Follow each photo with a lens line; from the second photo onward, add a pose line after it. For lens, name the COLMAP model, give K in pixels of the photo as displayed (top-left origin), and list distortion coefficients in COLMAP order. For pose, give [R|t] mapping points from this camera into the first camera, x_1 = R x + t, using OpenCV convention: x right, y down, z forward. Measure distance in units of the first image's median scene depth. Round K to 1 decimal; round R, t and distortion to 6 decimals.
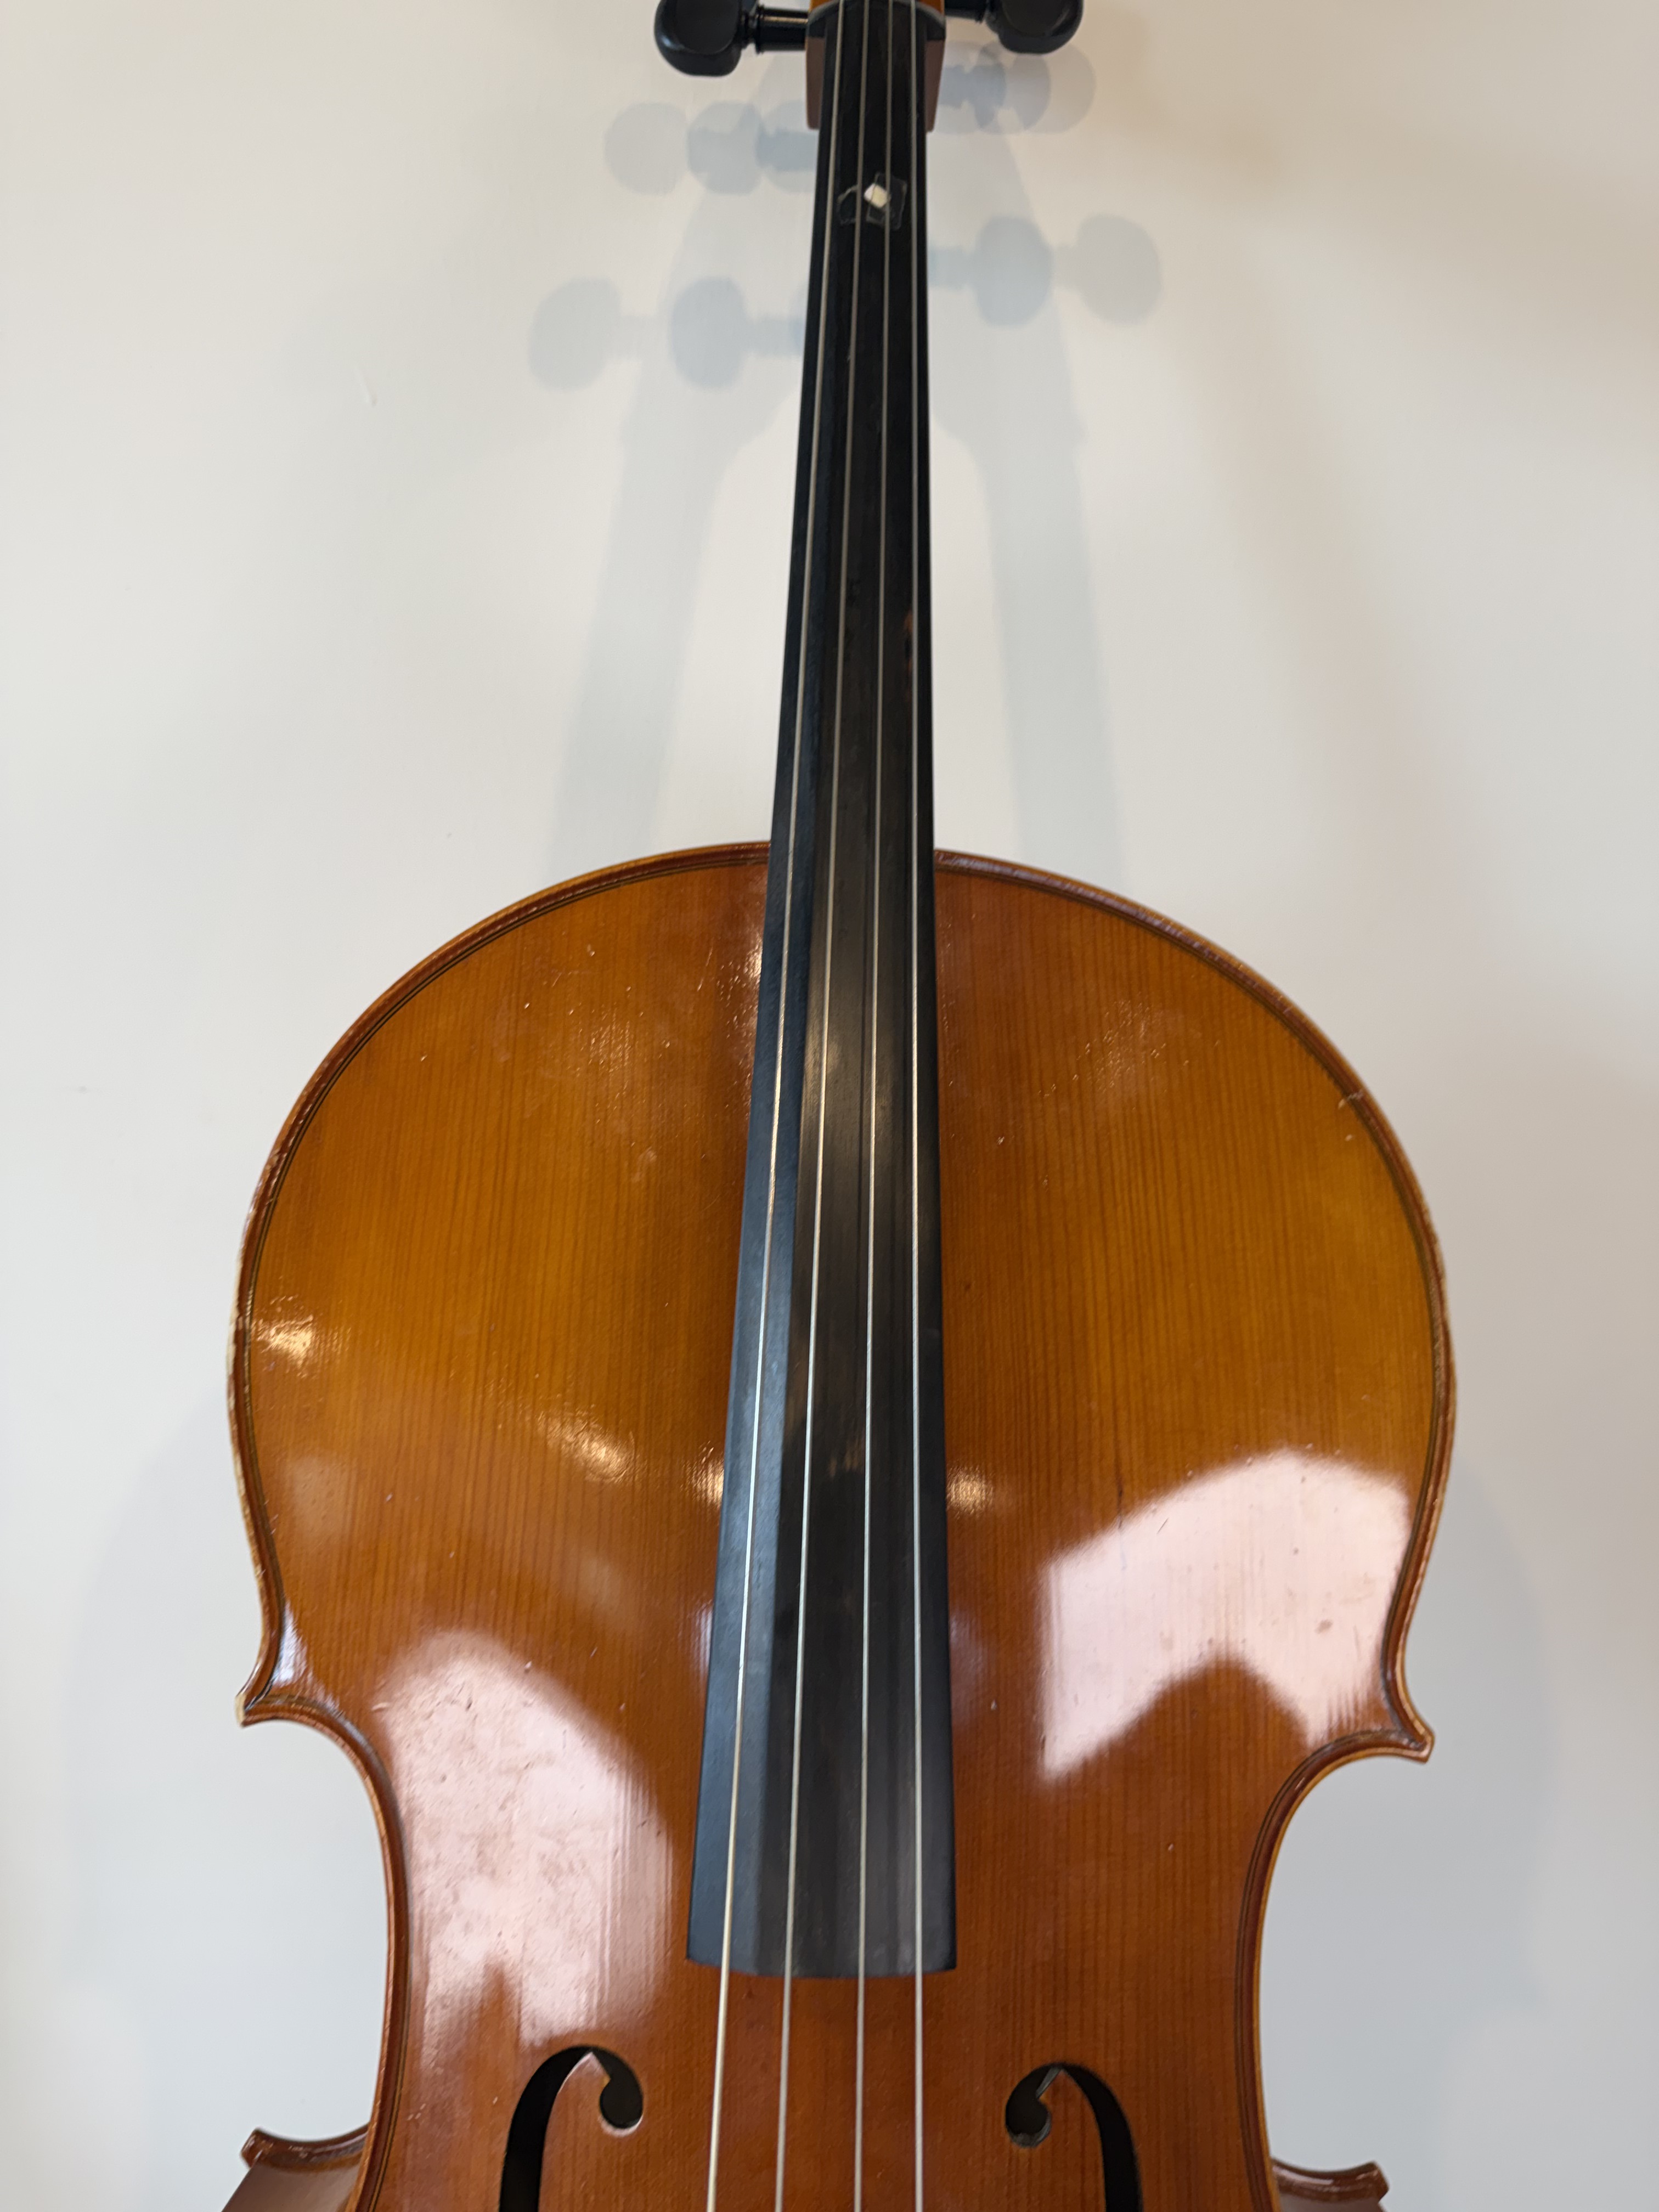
lens RADIAL K [[1635.6, 0, 812.3], [0, 1635.6, 1086.4], [0, 0, 1]] dist [0.027839, -0.077752]
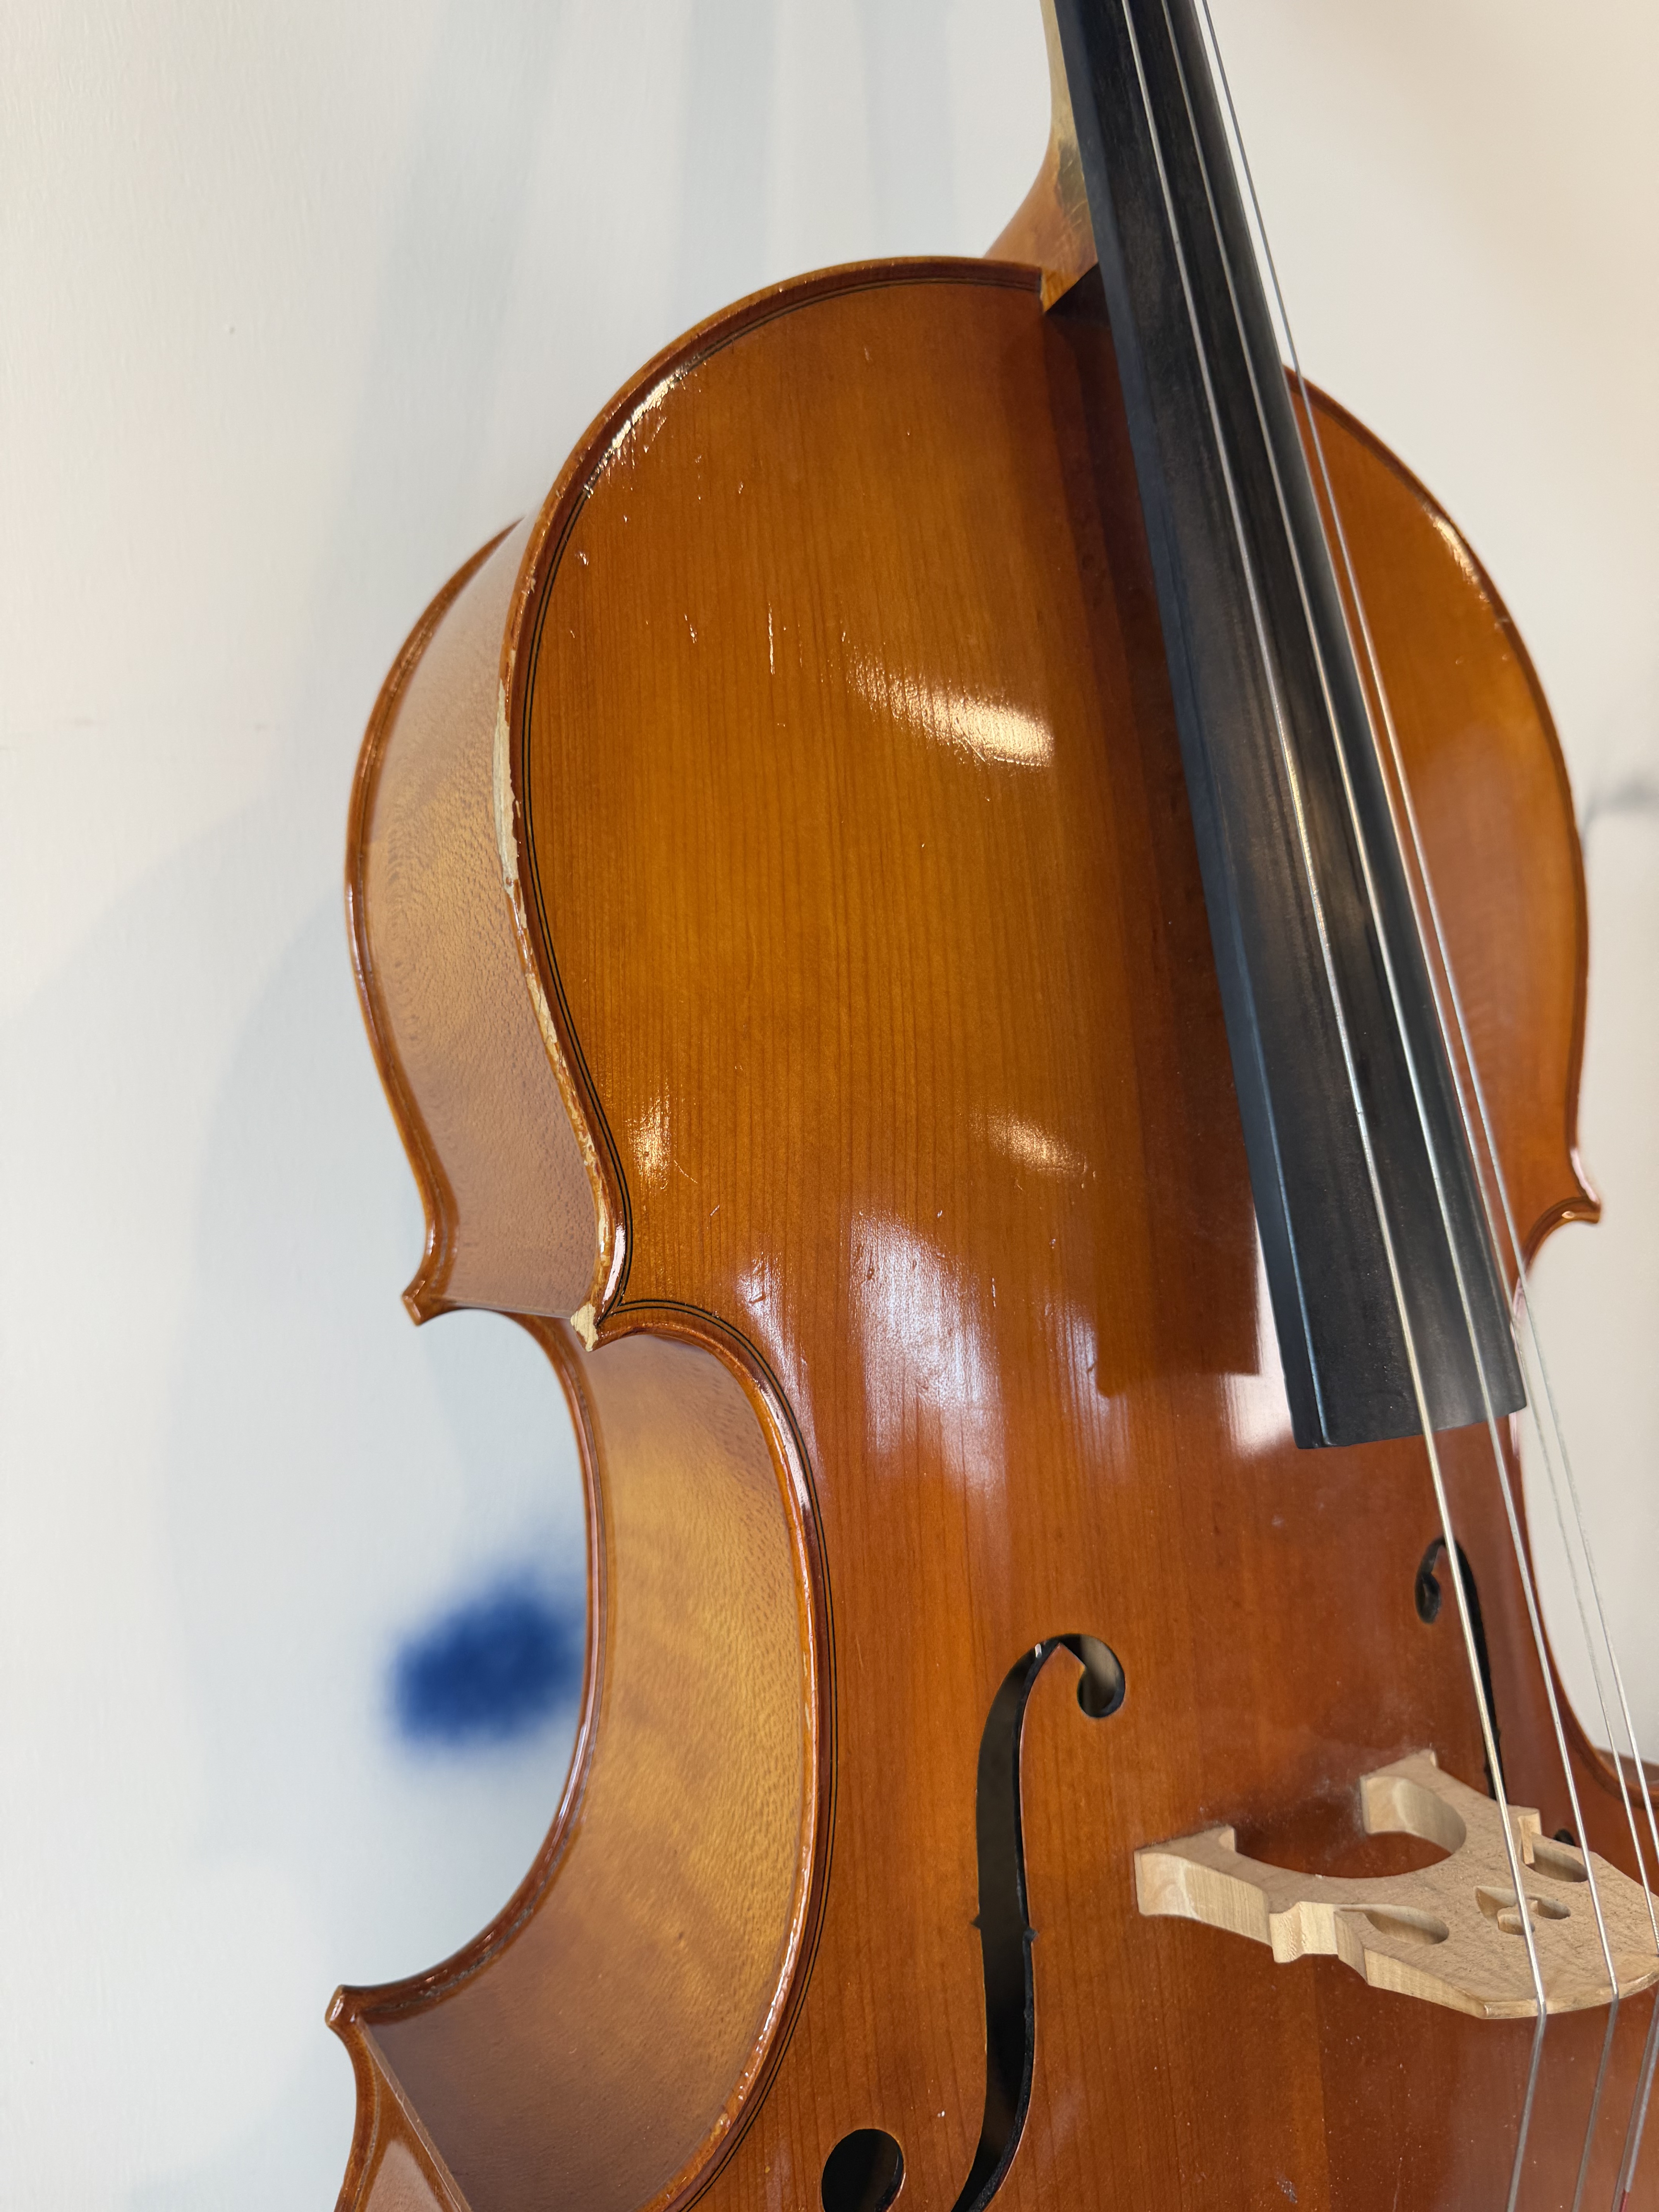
lens RADIAL K [[1603.0, 0, 819.2], [0, 1603.0, 1095.8], [0, 0, 1]] dist [0.010787, -0.027681]
pose [[0.858047, -0.066619, 0.509231, -0.583871], [0.024747, 0.995763, 0.088569, 0.204979], [-0.512974, -0.063394, 0.856060, 0.325709]]
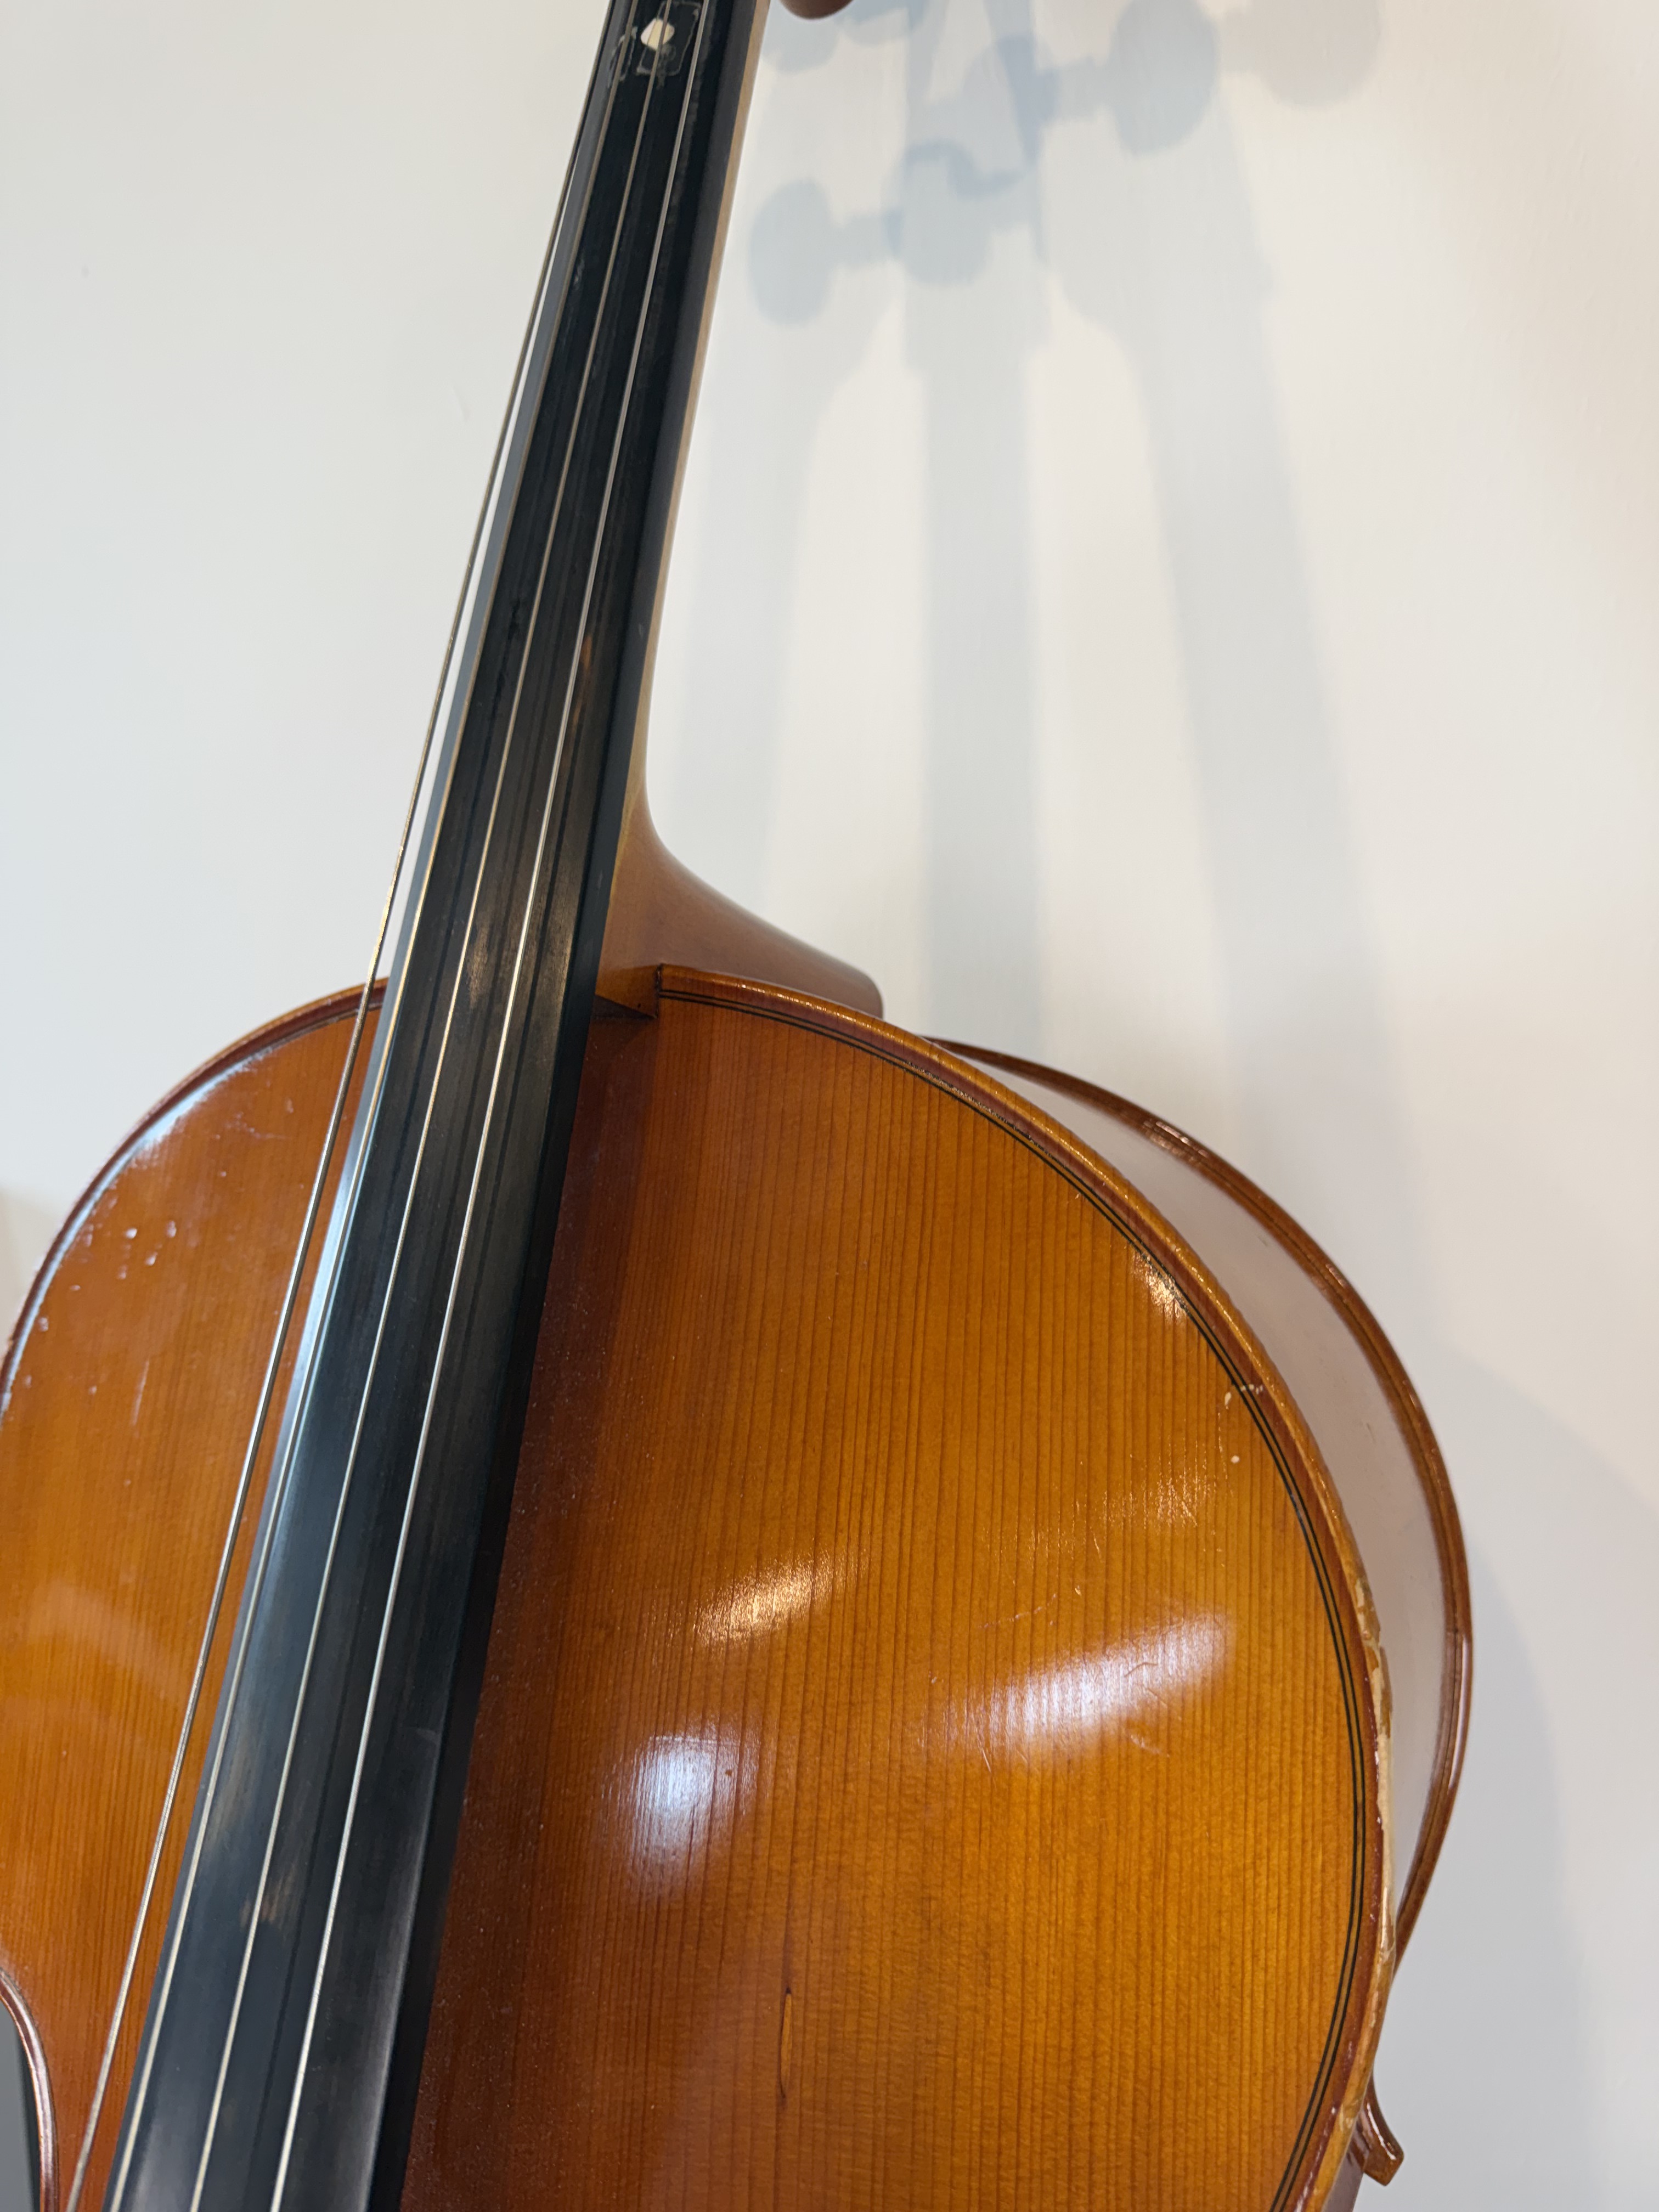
lens RADIAL K [[1603.0, 0, 827.1], [0, 1603.0, 1094.0], [0, 0, 1]] dist [0.010787, -0.027681]
pose [[0.891425, 0.013275, -0.452974, 0.450105], [0.005657, 0.999167, 0.040416, -0.120269], [0.453133, -0.038590, 0.890607, 0.431860]]
